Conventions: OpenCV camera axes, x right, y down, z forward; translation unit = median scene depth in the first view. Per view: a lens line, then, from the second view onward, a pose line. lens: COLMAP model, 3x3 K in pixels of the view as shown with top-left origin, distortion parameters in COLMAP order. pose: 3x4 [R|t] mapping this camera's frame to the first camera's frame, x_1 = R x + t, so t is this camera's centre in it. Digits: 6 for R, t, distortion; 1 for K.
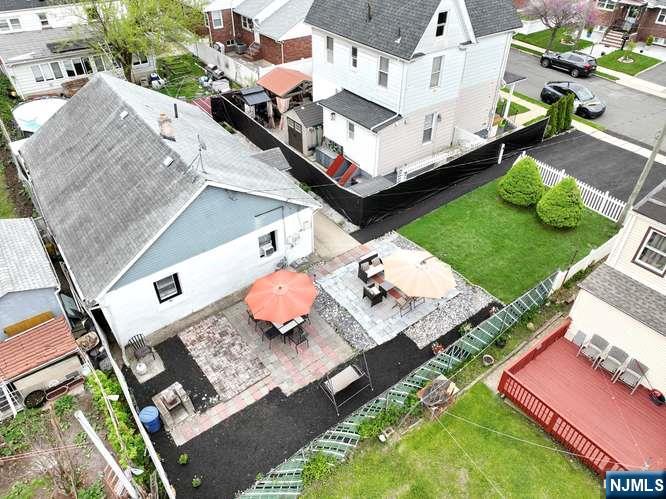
lens RADIAL K [[468.3, 0, 332.7], [0, 468.3, 249.6], [0, 0, 1]] dist [0.001805, 0.015787]
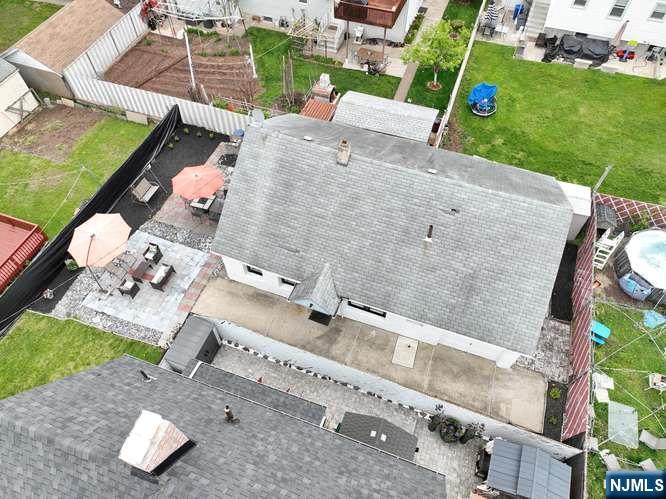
lens RADIAL K [[468.3, 0, 332.7], [0, 468.3, 249.6], [0, 0, 1]] dist [0.001805, 0.015787]
pose [[-0.834339, 0.444500, -0.326035, 0.085971], [-0.349552, 0.030727, 0.936413, -1.157106], [0.426253, 0.895252, 0.129739, 1.016439]]
